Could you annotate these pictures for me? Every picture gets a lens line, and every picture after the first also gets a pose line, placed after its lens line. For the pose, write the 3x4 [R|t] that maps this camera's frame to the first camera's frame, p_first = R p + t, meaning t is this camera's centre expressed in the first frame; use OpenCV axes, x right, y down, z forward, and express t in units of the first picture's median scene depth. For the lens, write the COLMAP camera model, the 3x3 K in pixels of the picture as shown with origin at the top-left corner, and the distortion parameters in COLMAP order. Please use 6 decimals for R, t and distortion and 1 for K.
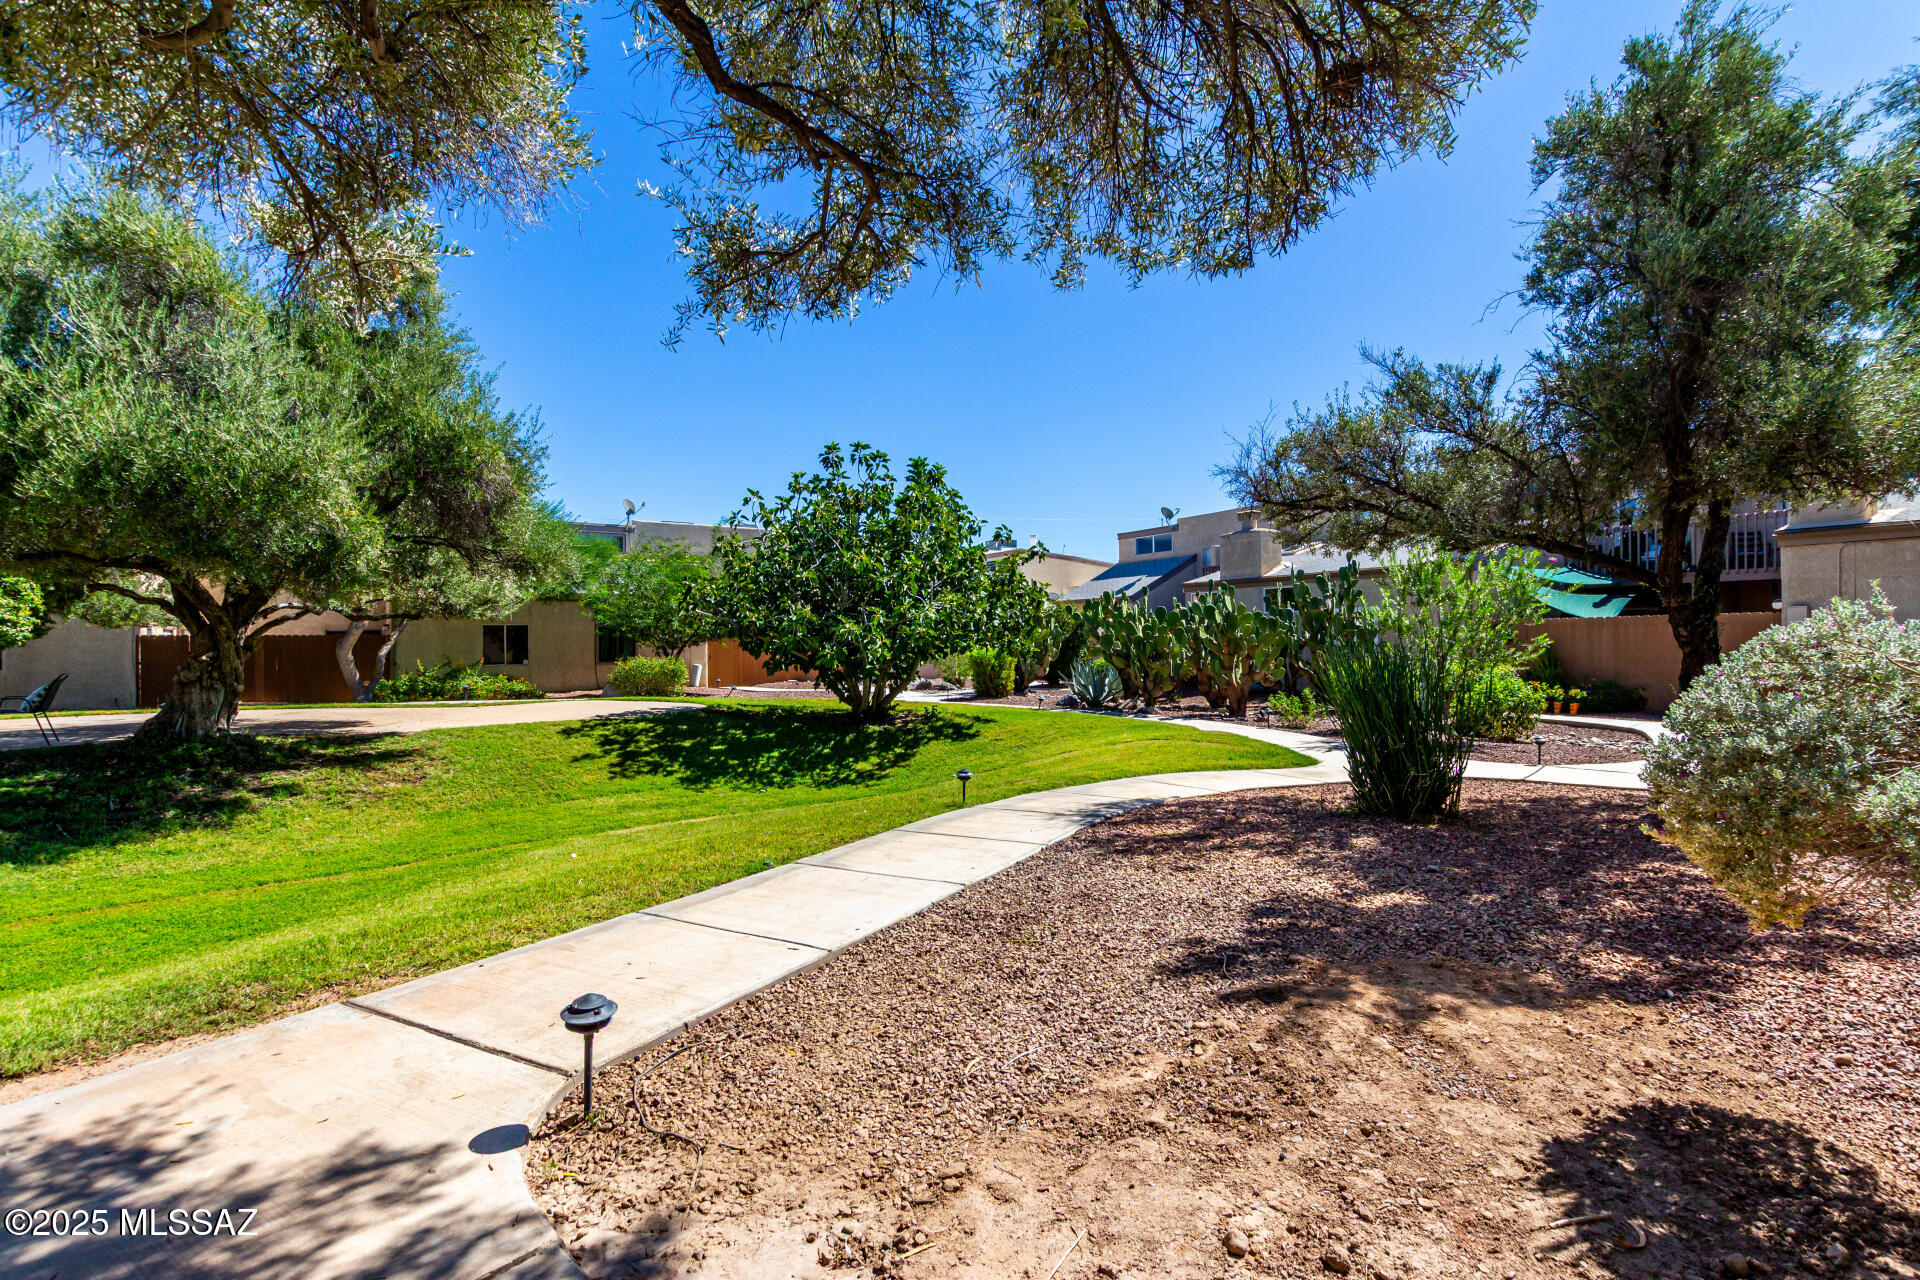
lens RADIAL K [[907.5, 0, 969.7], [0, 907.5, 642.8], [0, 0, 1]] dist [0.006769, 0.000339]
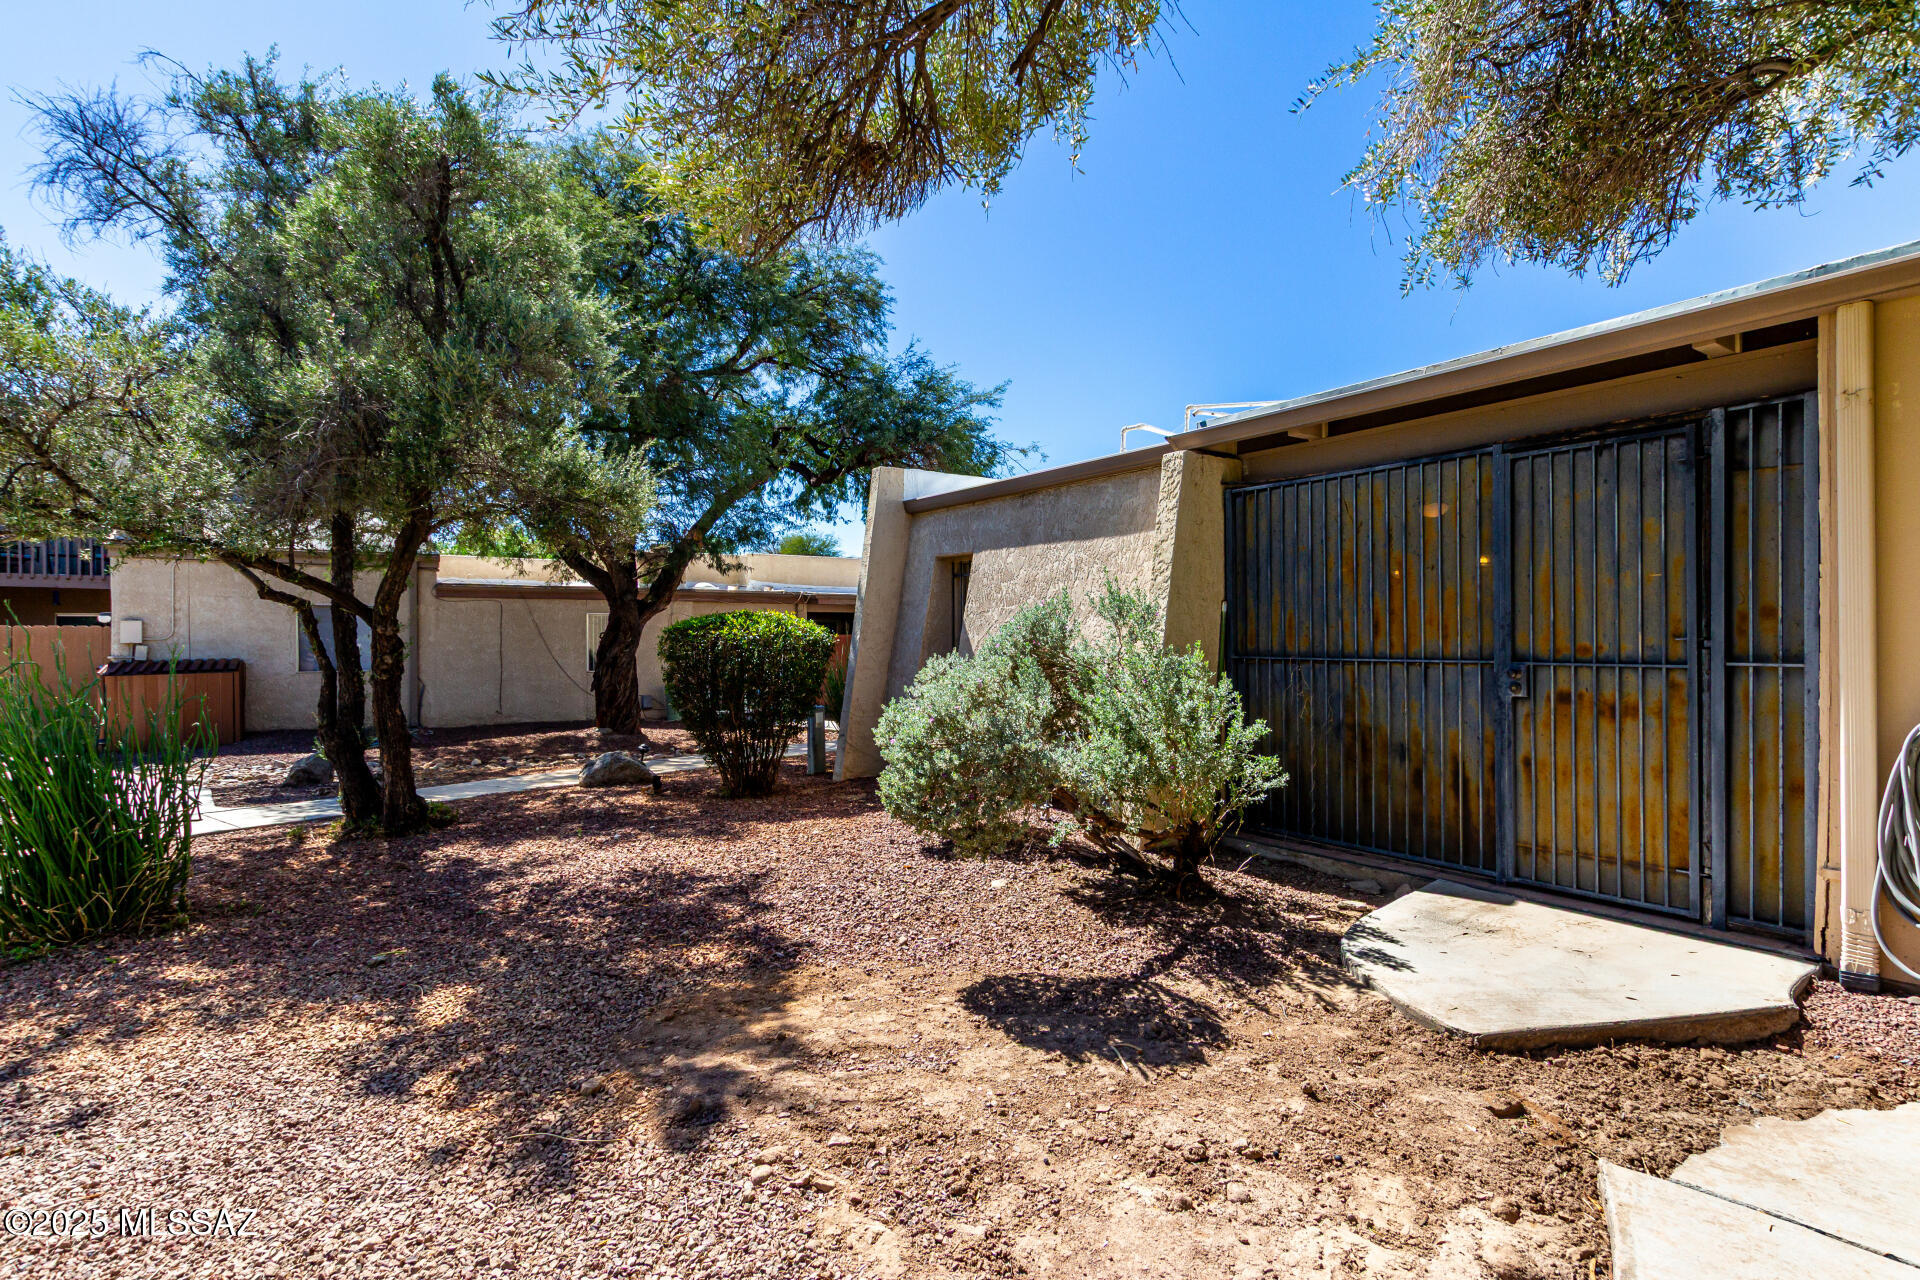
lens RADIAL K [[907.5, 0, 969.7], [0, 907.5, 642.8], [0, 0, 1]] dist [0.006769, 0.000339]
pose [[-0.050137, 0.006548, 0.998721, -0.560573], [0.000116, 0.999979, -0.006550, -0.052340], [-0.998742, -0.000213, -0.050137, 0.820591]]
